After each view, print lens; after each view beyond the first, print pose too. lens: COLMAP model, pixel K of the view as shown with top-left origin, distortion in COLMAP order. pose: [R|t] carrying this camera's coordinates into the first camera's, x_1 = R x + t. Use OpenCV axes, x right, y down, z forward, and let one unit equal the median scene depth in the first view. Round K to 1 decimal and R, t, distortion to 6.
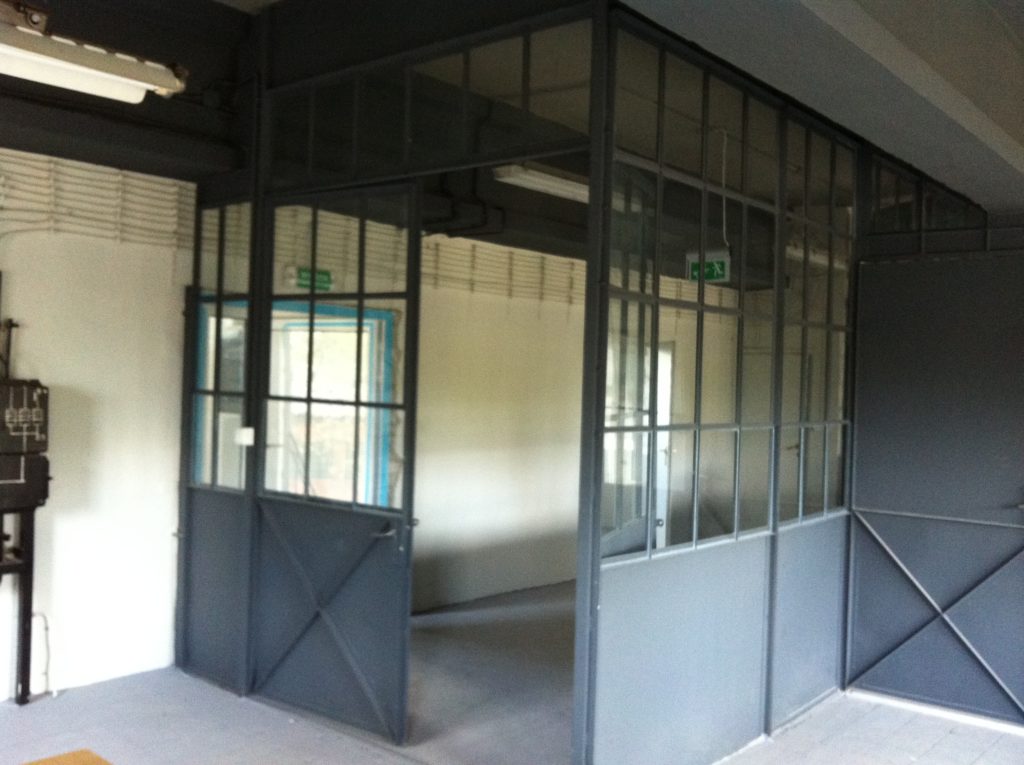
lens RADIAL K [[963.0, 0, 512.0], [0, 963.0, 382.5], [0, 0, 1]] dist [0.004120, -0.004632]
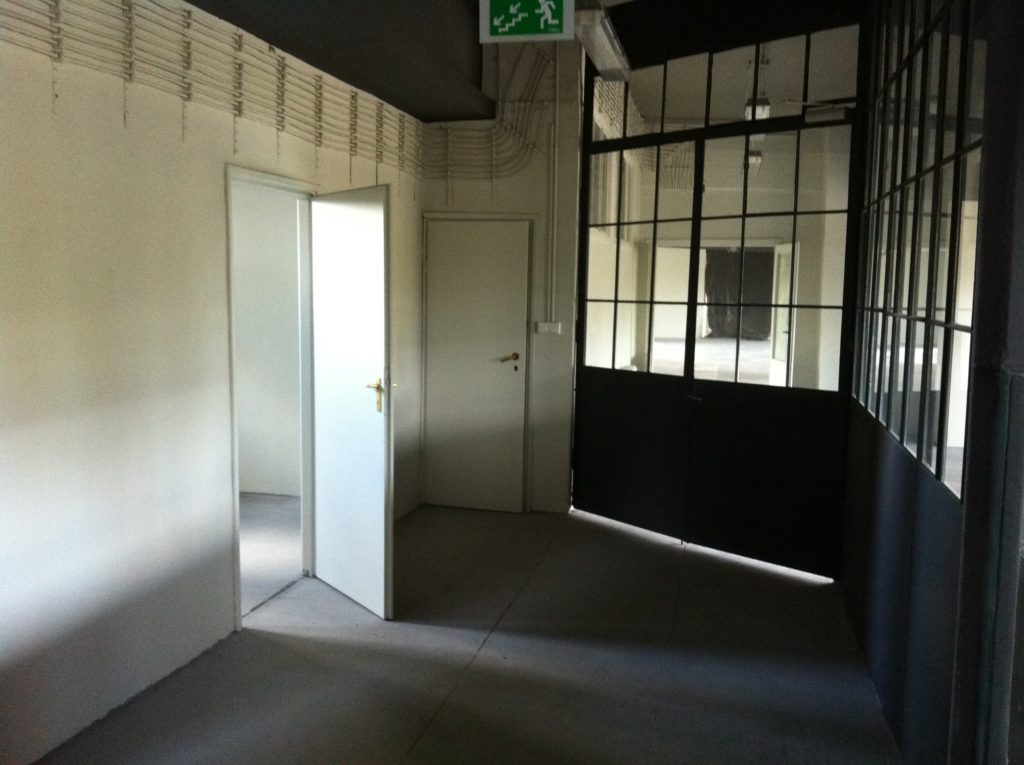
lens RADIAL K [[963.0, 0, 512.0], [0, 963.0, 382.5], [0, 0, 1]] dist [0.004120, -0.004632]
pose [[0.887194, -0.068297, 0.456315, -0.025660], [0.016982, 0.993147, 0.115628, 0.006147], [-0.461085, -0.094835, 0.882274, 0.488988]]
